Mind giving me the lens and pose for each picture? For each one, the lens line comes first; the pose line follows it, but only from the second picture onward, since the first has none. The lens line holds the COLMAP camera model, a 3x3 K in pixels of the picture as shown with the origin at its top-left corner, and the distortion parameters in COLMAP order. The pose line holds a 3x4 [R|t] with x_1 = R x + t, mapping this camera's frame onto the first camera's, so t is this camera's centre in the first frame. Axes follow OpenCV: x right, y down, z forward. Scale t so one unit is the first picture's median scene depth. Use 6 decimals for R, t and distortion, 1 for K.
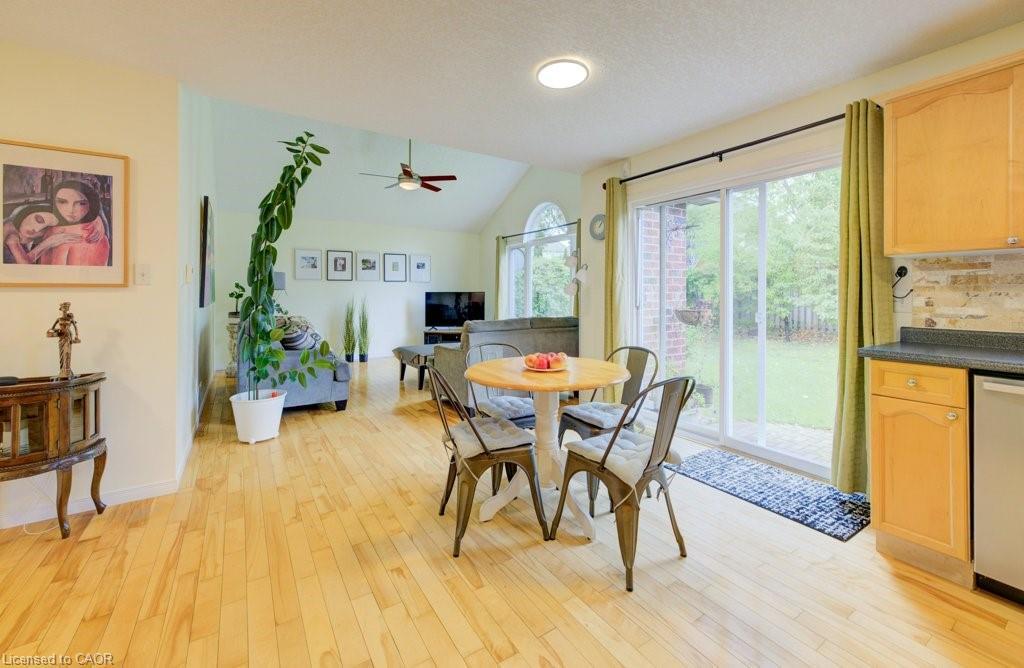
lens RADIAL K [[413.8, 0, 510.4], [0, 413.8, 291.9], [0, 0, 1]] dist [-0.002121, 0.001697]
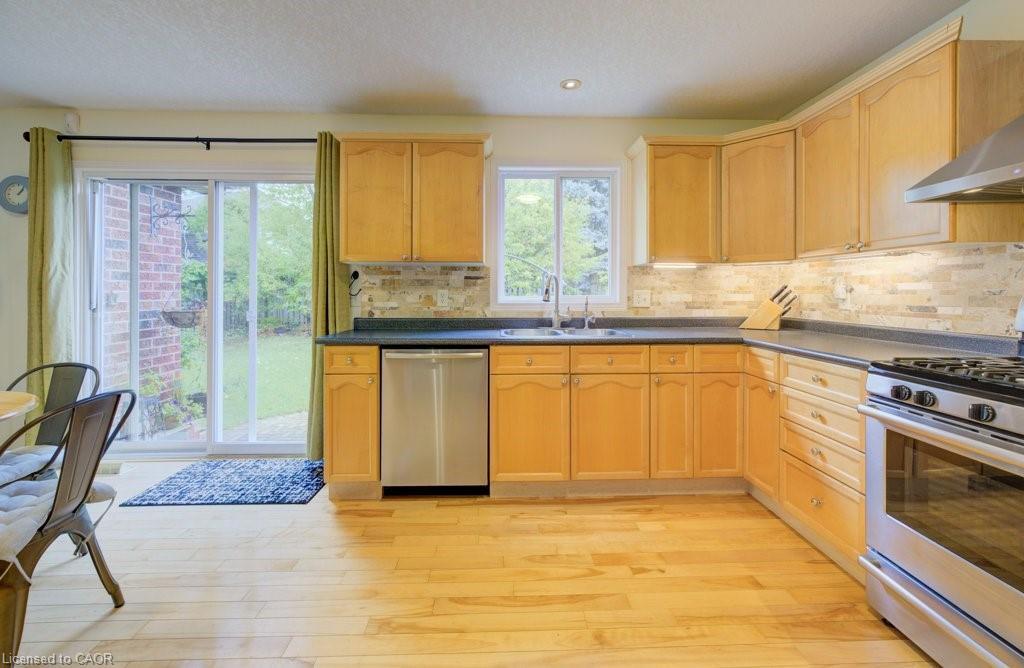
lens RADIAL K [[413.8, 0, 511.5], [0, 413.8, 293.6], [0, 0, 1]] dist [-0.002121, 0.001697]
pose [[0.516811, -0.002271, 0.856097, 0.060275], [-0.004226, 0.999978, 0.005204, -0.000009], [-0.856089, -0.006307, 0.516790, -0.056524]]
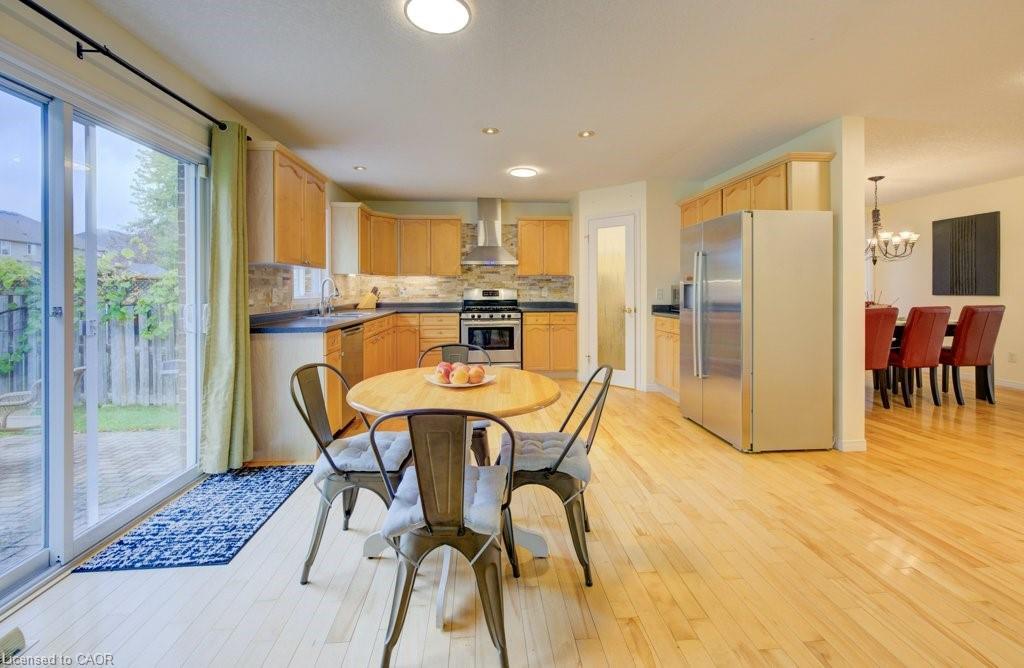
lens RADIAL K [[413.8, 0, 508.8], [0, 413.8, 290.6], [0, 0, 1]] dist [-0.002121, 0.001697]
pose [[-0.873028, 0.001577, 0.487668, -0.257193], [0.000982, 0.999998, -0.001476, 0.004905], [-0.487669, -0.000810, -0.873028, 1.094243]]
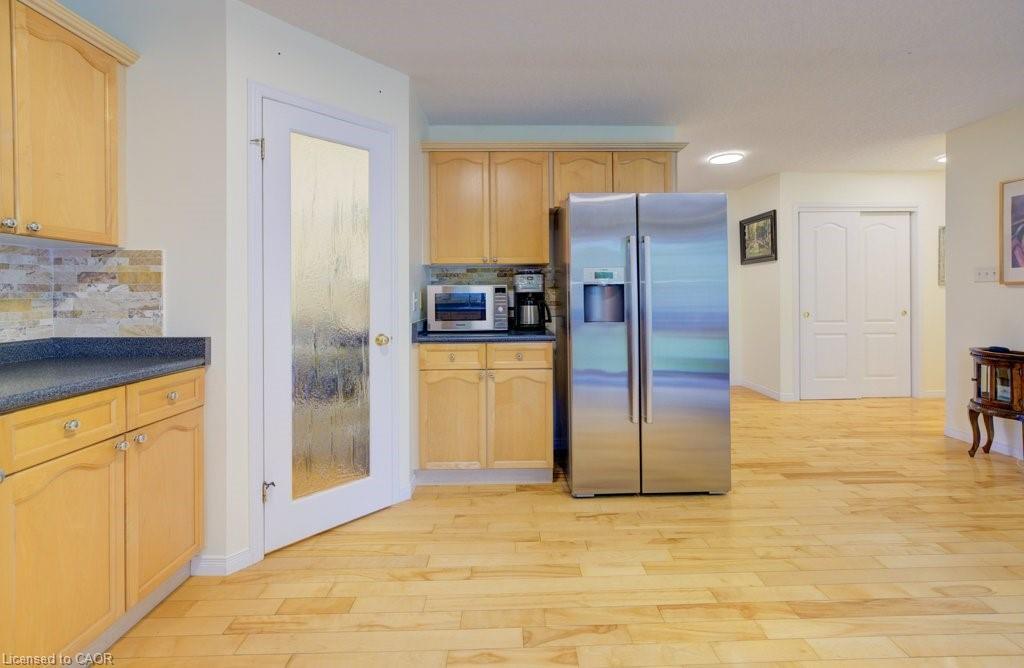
lens RADIAL K [[413.8, 0, 508.3], [0, 413.8, 293.0], [0, 0, 1]] dist [-0.002121, 0.001697]
pose [[-0.531610, -0.003402, -0.846982, 0.508130], [0.013763, 0.999825, -0.012654, 0.008419], [0.846877, -0.018384, -0.531471, 0.182980]]
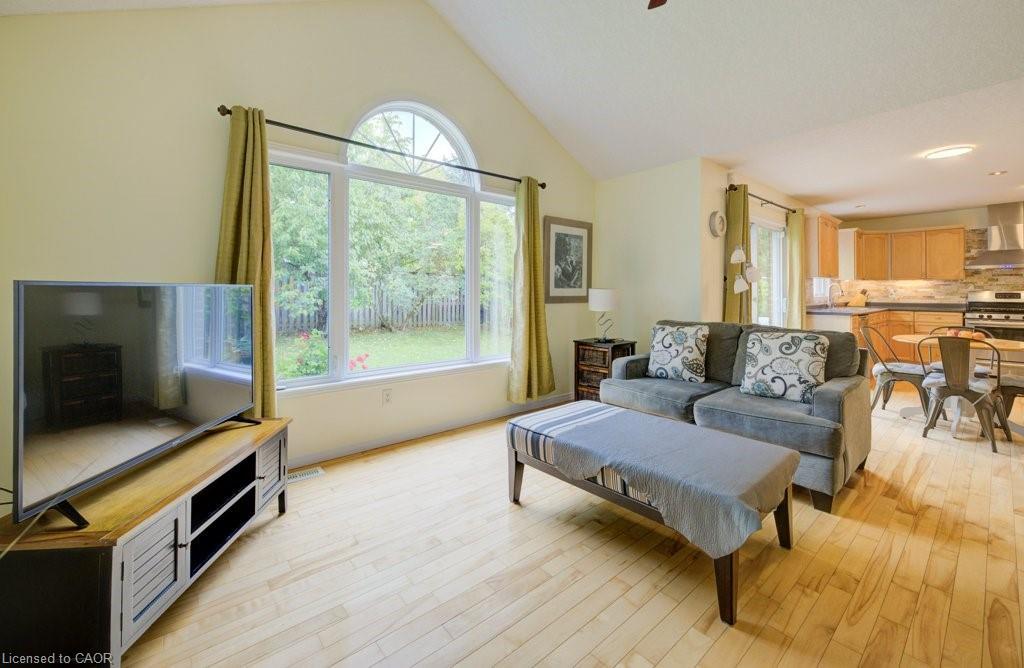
lens RADIAL K [[413.8, 0, 516.8], [0, 413.8, 287.0], [0, 0, 1]] dist [-0.002121, 0.001697]
pose [[-0.123156, 0.008268, 0.992353, -0.827518], [-0.005691, 0.999943, -0.009038, 0.004522], [-0.992371, -0.006760, -0.123102, 1.895650]]
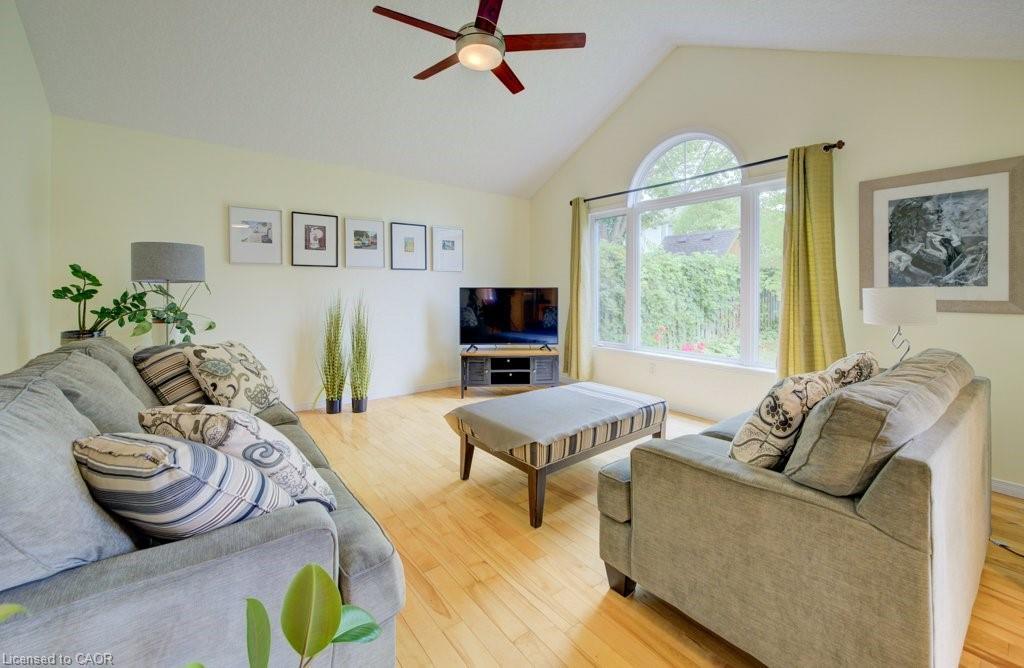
lens RADIAL K [[413.8, 0, 510.5], [0, 413.8, 293.3], [0, 0, 1]] dist [-0.002121, 0.001697]
pose [[0.996669, 0.002860, 0.081498, -0.407586], [-0.003887, 0.999915, 0.012442, 0.001630], [-0.081456, -0.012717, 0.996596, 0.880287]]
